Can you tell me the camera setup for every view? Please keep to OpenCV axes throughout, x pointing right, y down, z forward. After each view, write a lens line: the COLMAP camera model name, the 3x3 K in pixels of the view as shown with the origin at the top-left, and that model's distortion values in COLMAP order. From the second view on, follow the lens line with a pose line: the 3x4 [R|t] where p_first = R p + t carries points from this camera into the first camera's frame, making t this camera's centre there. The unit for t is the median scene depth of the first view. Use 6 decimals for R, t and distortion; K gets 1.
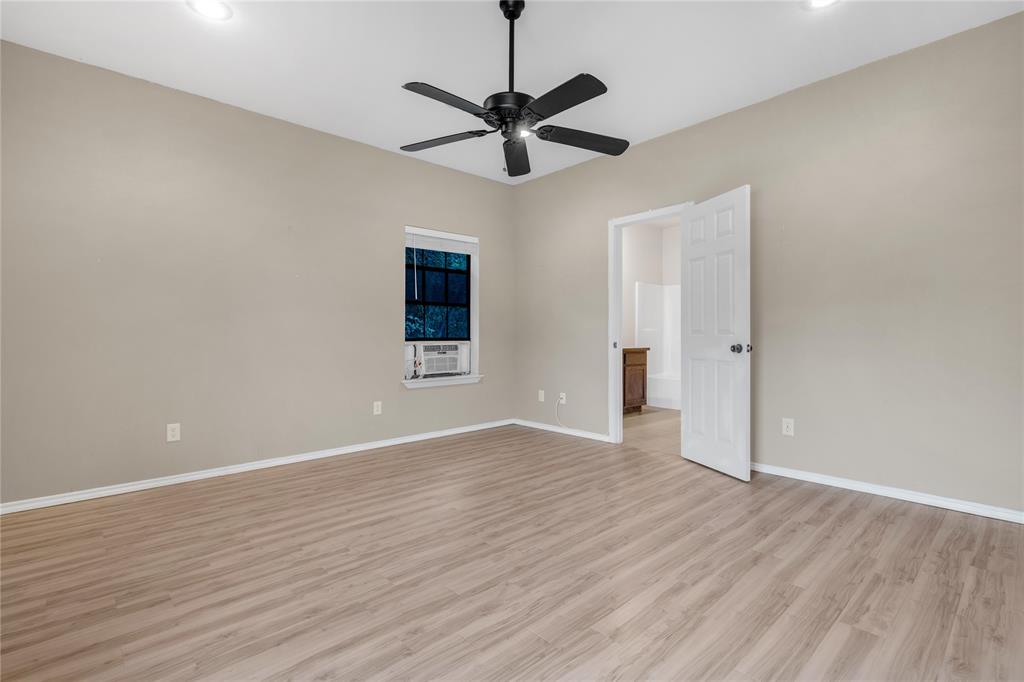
lens RADIAL K [[483.1, 0, 506.0], [0, 483.1, 331.2], [0, 0, 1]] dist [0.010536, -0.001388]
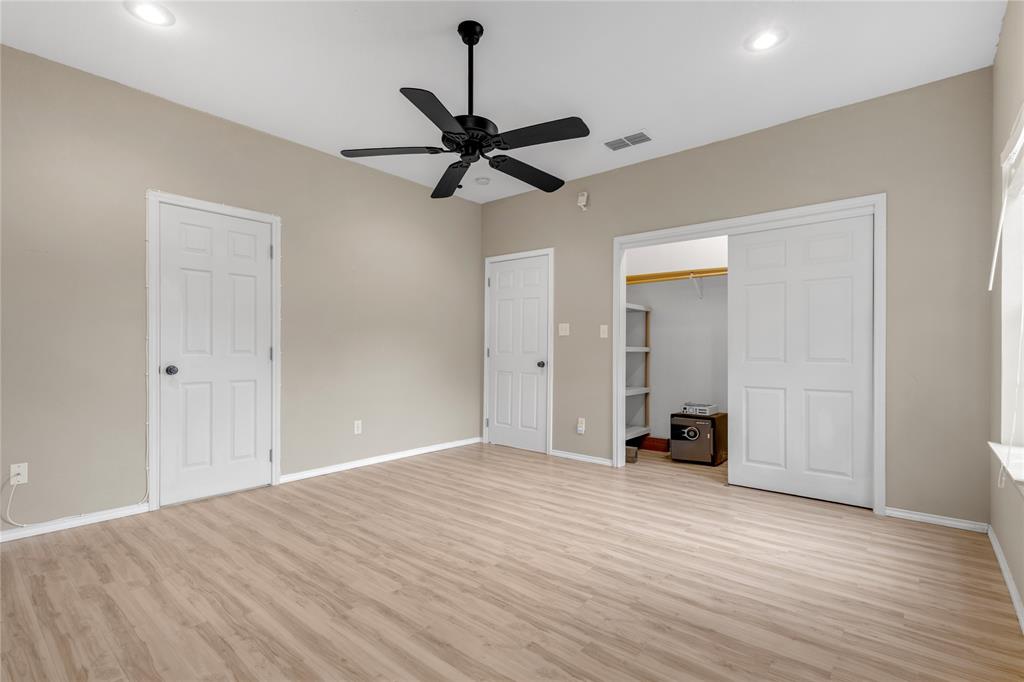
lens RADIAL K [[483.1, 0, 512.8], [0, 483.1, 351.4], [0, 0, 1]] dist [0.010536, -0.001388]
pose [[-0.138090, 0.000892, 0.990419, -0.913400], [-0.011869, 0.999926, -0.002555, -0.005692], [-0.990349, -0.012108, -0.138070, 0.965321]]
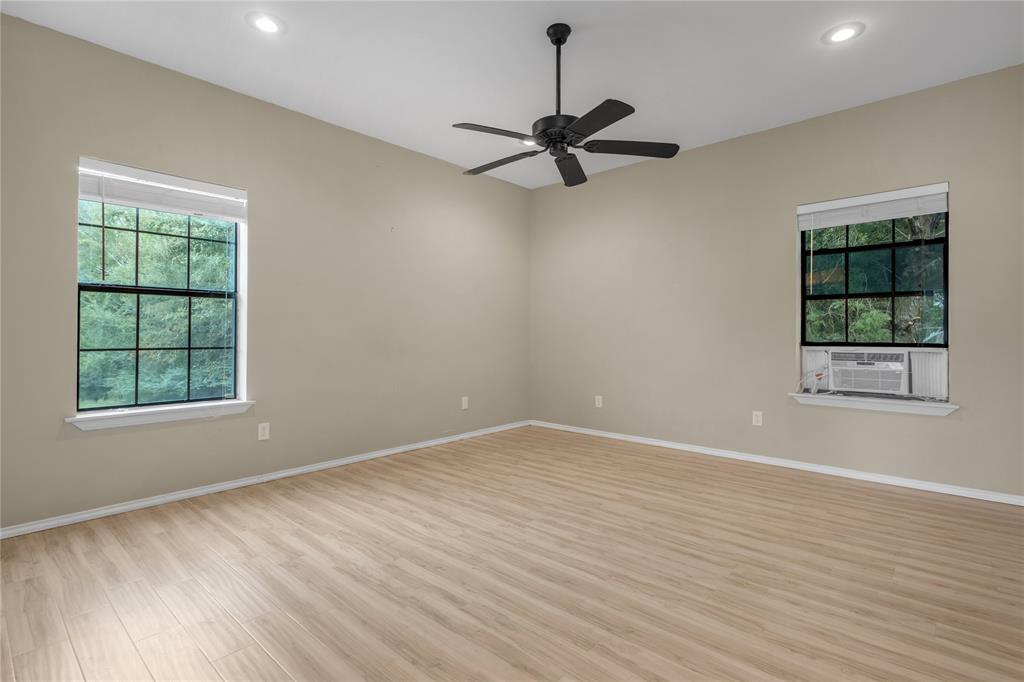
lens RADIAL K [[483.1, 0, 508.2], [0, 483.1, 339.3], [0, 0, 1]] dist [0.010536, -0.001388]
pose [[0.094958, 0.016026, -0.995352, 0.963251], [0.009454, 0.999811, 0.016999, -0.016246], [0.995436, -0.011024, 0.094788, 0.728267]]
